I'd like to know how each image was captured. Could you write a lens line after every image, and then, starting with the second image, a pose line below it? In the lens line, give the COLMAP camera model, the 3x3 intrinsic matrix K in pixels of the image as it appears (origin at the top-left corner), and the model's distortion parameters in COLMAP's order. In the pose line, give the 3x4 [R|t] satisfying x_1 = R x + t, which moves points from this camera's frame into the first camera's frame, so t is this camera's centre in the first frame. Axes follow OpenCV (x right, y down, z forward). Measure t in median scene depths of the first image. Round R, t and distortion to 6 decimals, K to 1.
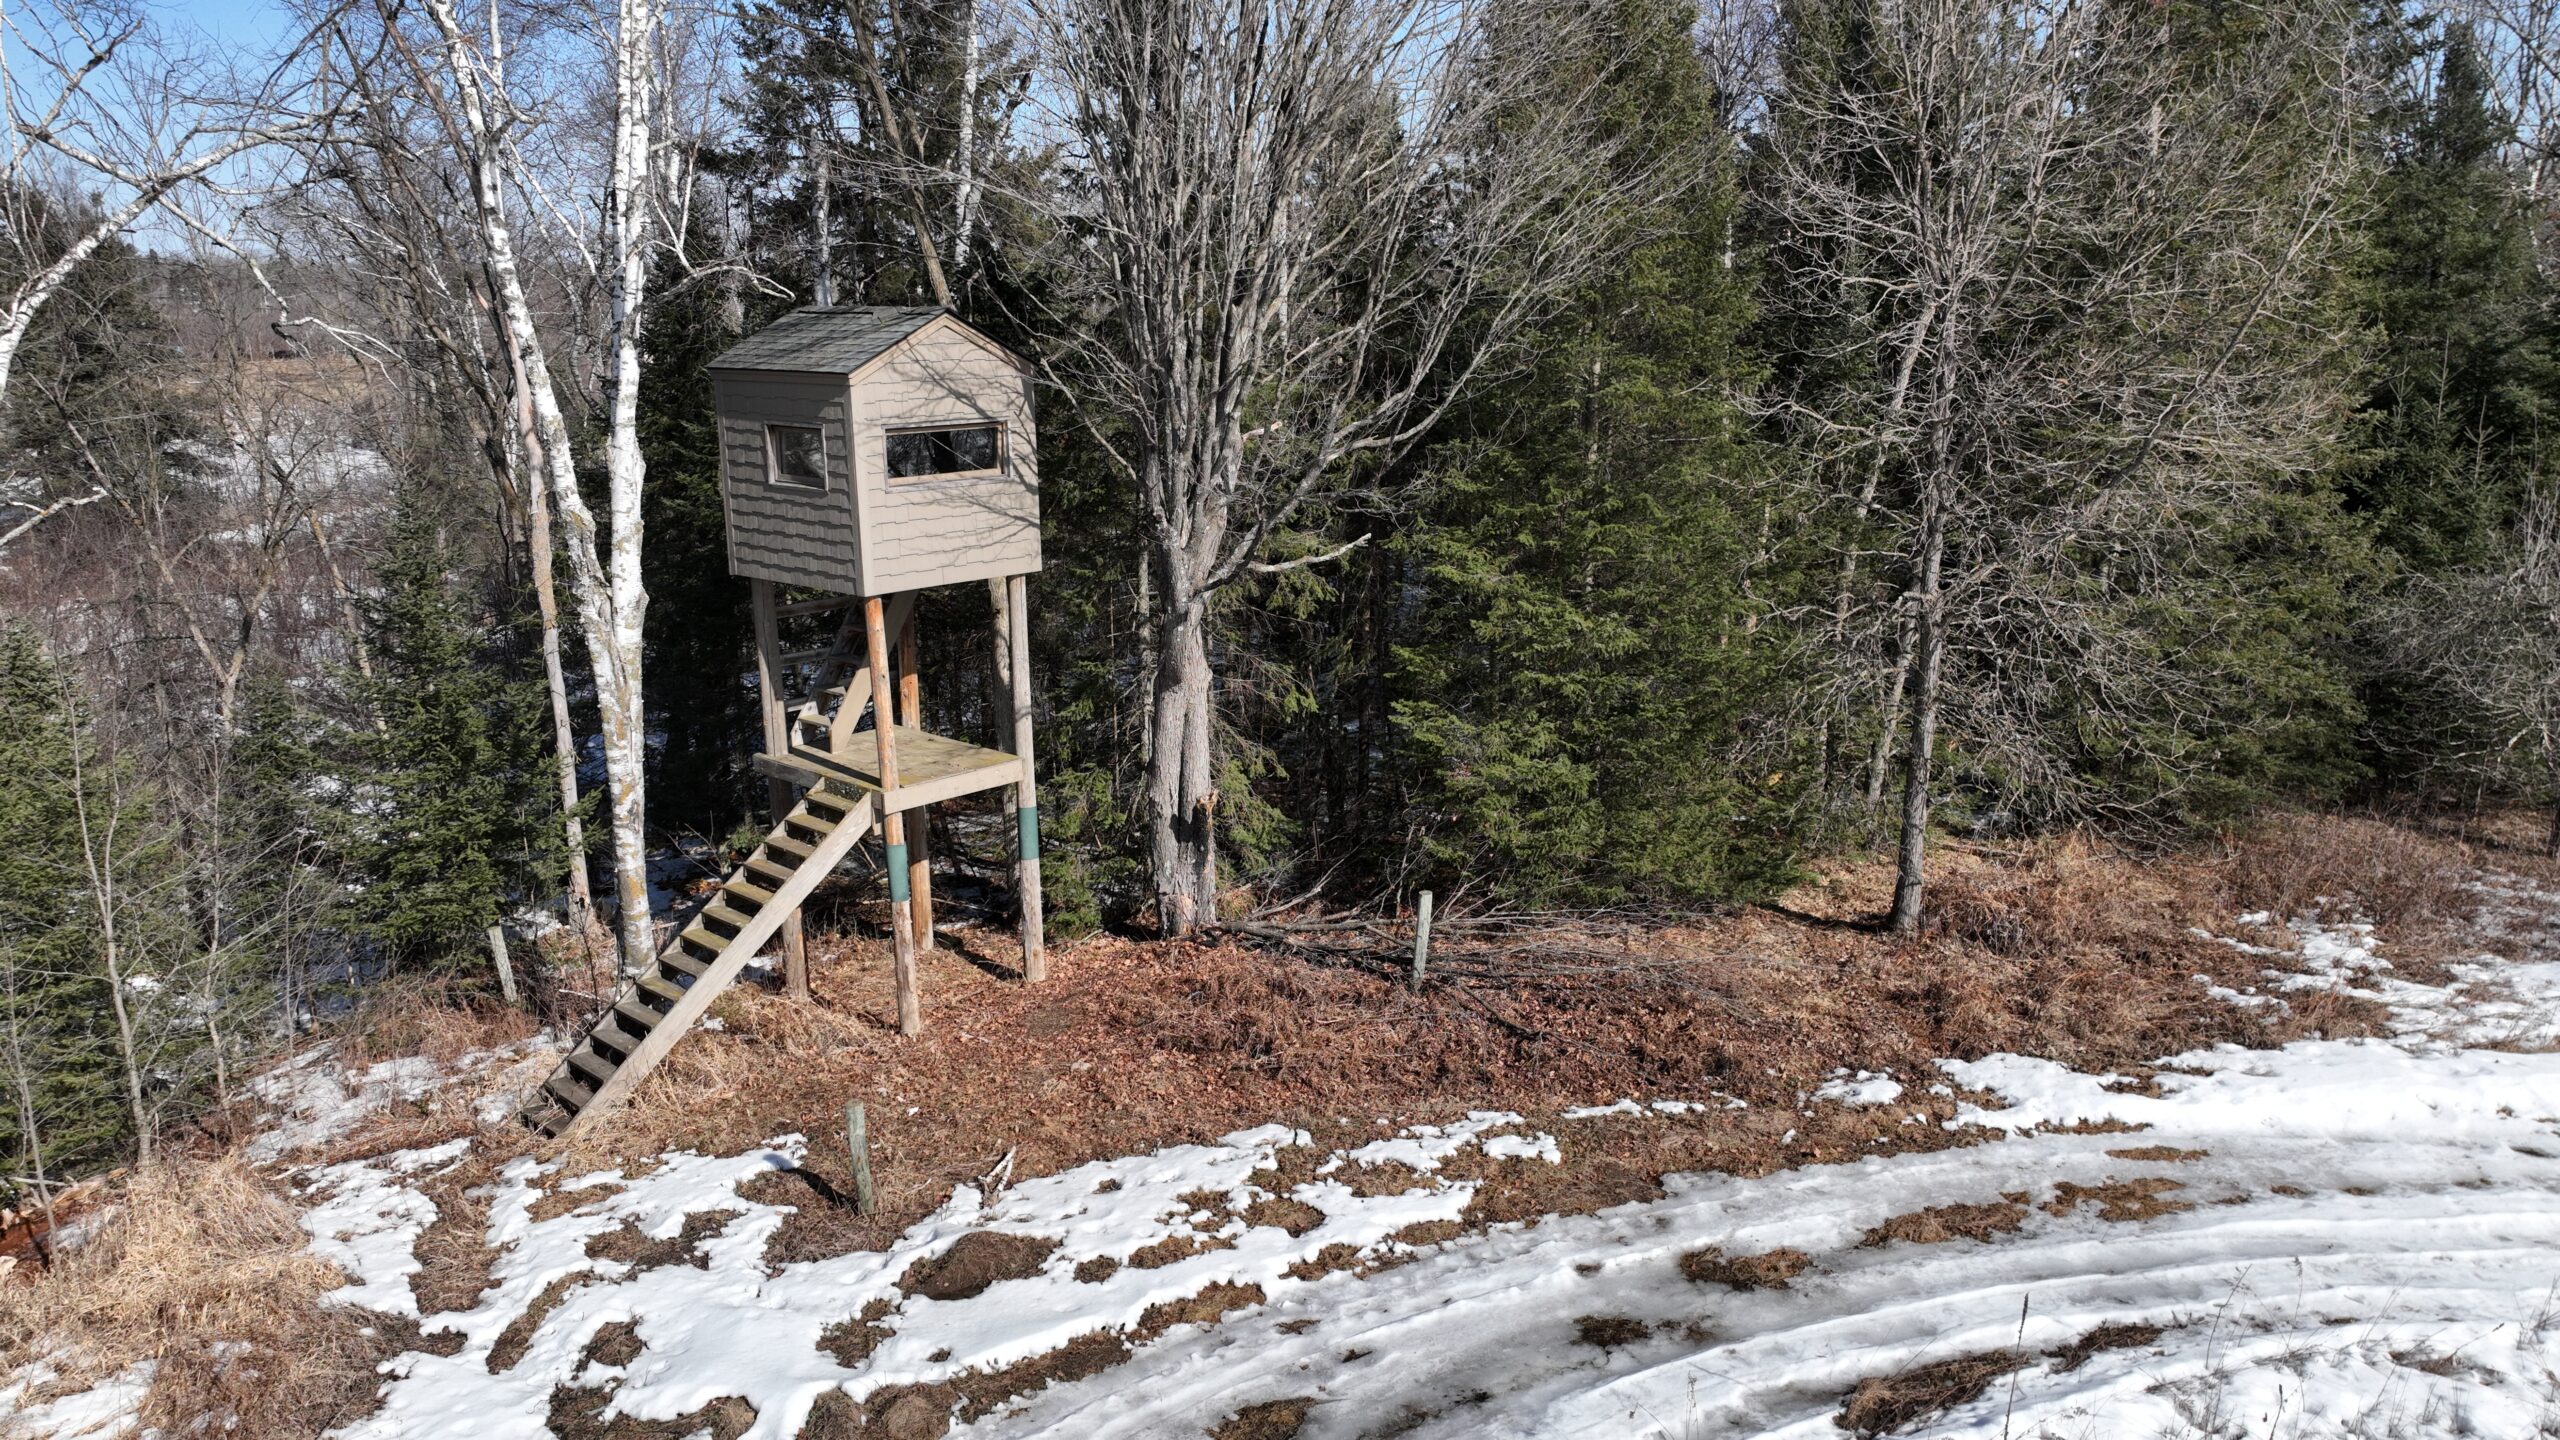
lens RADIAL K [[1796.4, 0, 1280.0], [0, 1796.4, 720.0], [0, 0, 1]] dist [-0.002159, 0.031486]
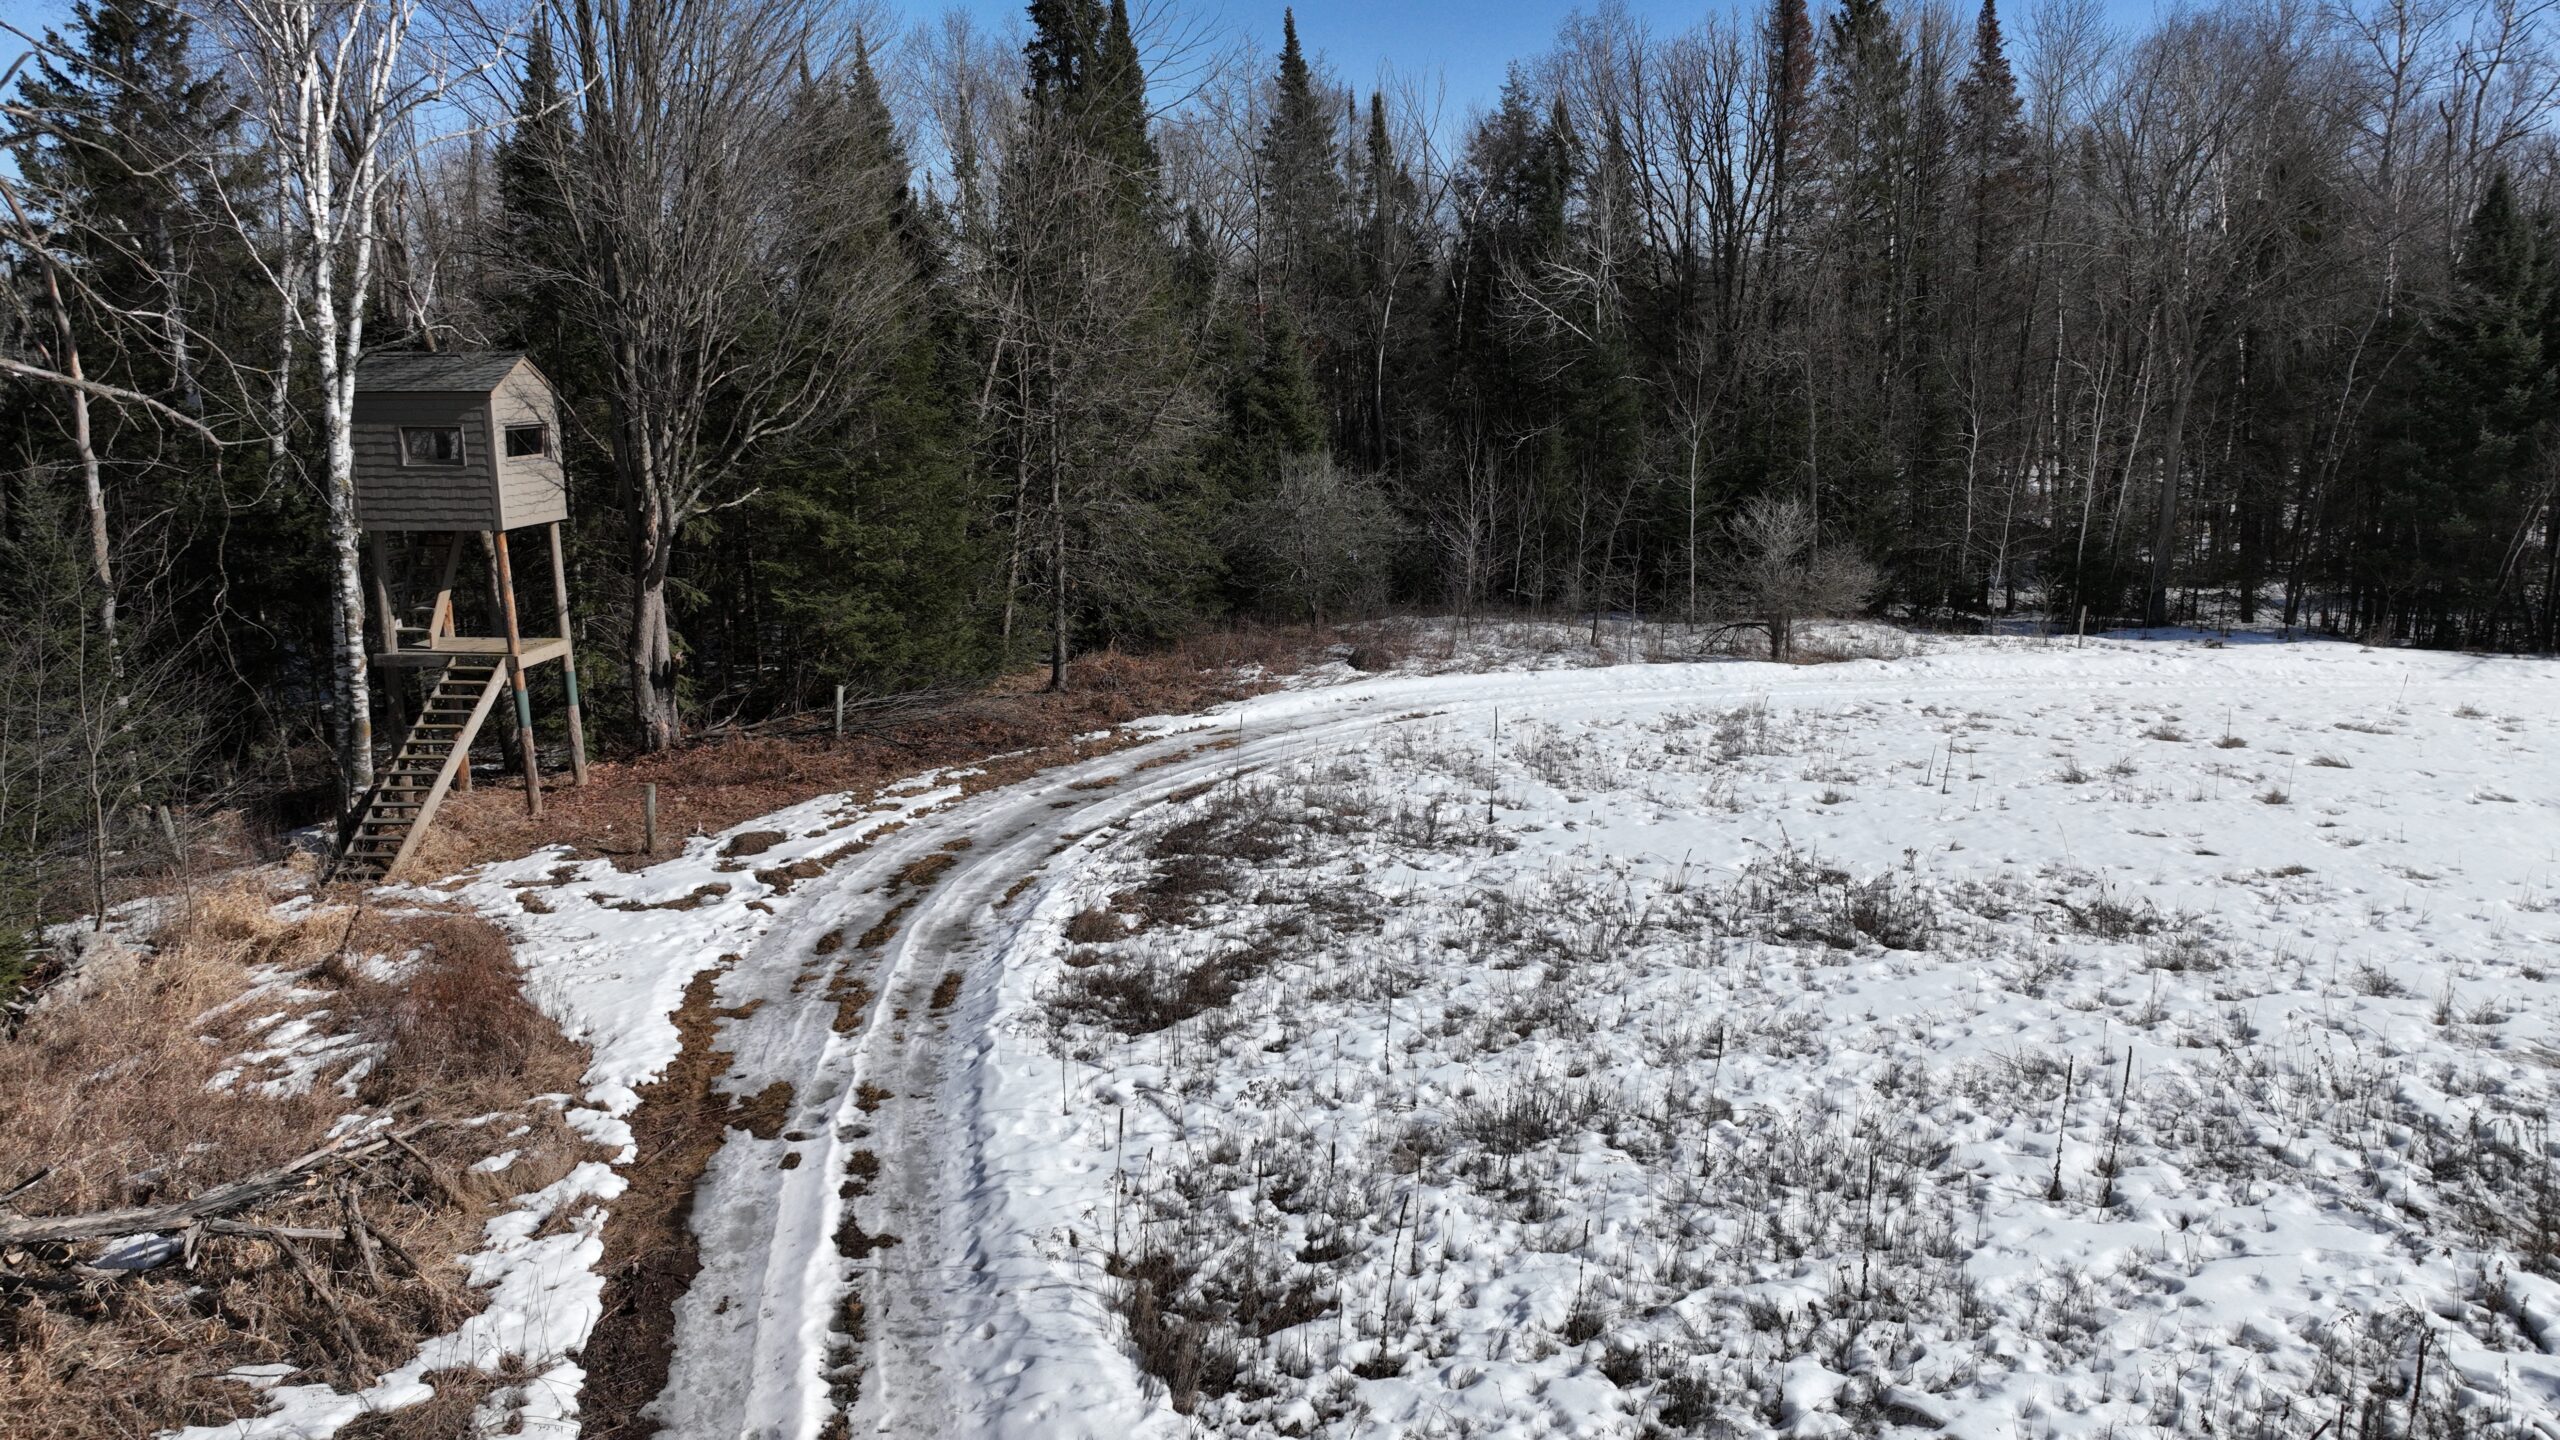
lens RADIAL K [[1796.4, 0, 1280.0], [0, 1796.4, 720.0], [0, 0, 1]] dist [-0.002159, 0.031486]
pose [[0.784407, -0.117937, 0.608931, -0.714209], [0.139544, 0.990143, 0.012013, 0.184108], [-0.604346, 0.075550, 0.793132, -0.710060]]
